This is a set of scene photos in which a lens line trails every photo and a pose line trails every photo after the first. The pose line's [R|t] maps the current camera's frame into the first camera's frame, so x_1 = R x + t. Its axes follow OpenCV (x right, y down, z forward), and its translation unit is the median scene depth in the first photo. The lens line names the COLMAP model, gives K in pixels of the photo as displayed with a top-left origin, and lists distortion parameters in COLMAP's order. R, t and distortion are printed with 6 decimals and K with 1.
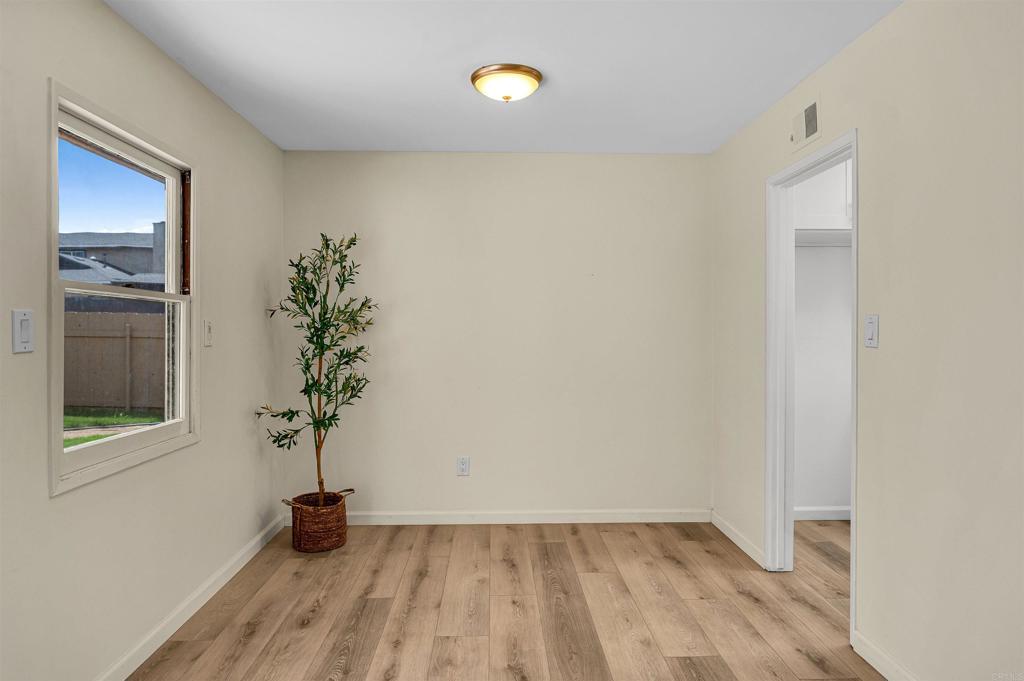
lens RADIAL K [[649.8, 0, 512.0], [0, 649.8, 340.5], [0, 0, 1]] dist [0.000124, -0.000496]
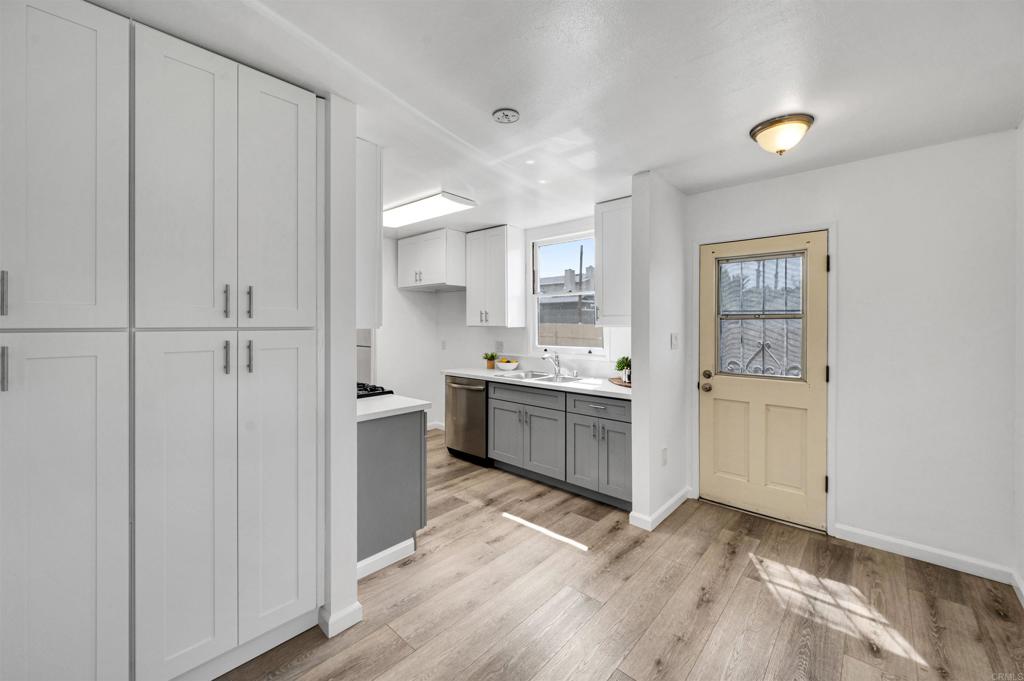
lens RADIAL K [[407.4, 0, 510.0], [0, 407.4, 324.3], [0, 0, 1]] dist [0.000610, 0.000040]
pose [[0.719353, 0.003462, -0.694636, 1.581571], [-0.016485, 0.999791, -0.012089, -0.037143], [0.694449, 0.020147, 0.719259, 0.270905]]
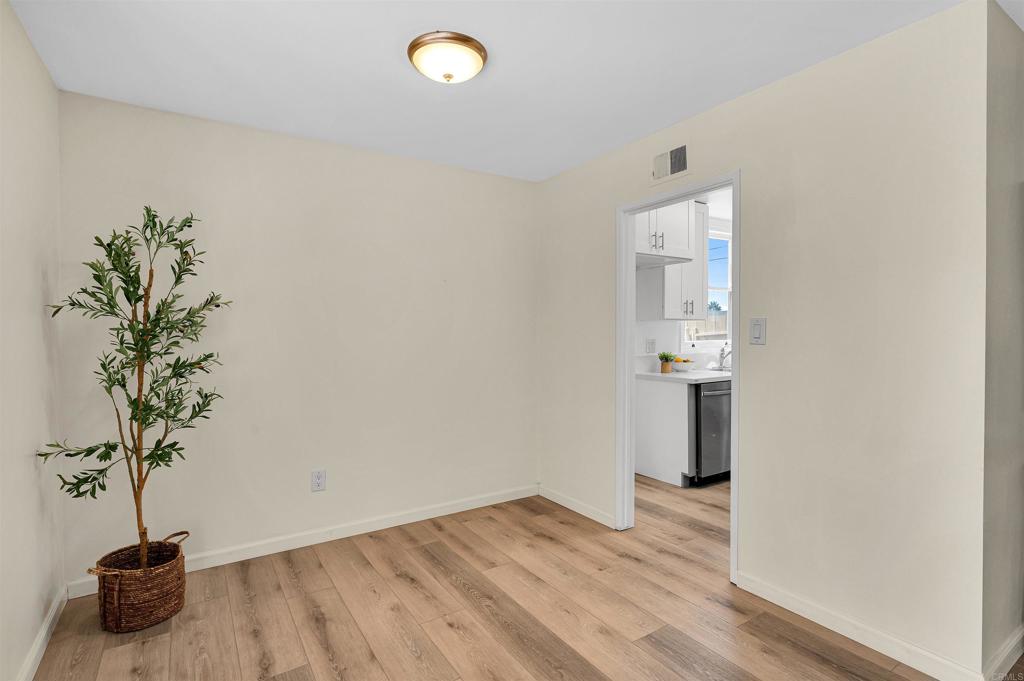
lens RADIAL K [[504.8, 0, 512.0], [0, 504.8, 340.5], [0, 0, 1]] dist [0.000032, 0.000046]
pose [[0.852843, -0.012894, 0.522008, -0.238861], [0.013148, 0.999908, 0.003217, -0.004483], [-0.522002, 0.004120, 0.852935, 0.273239]]
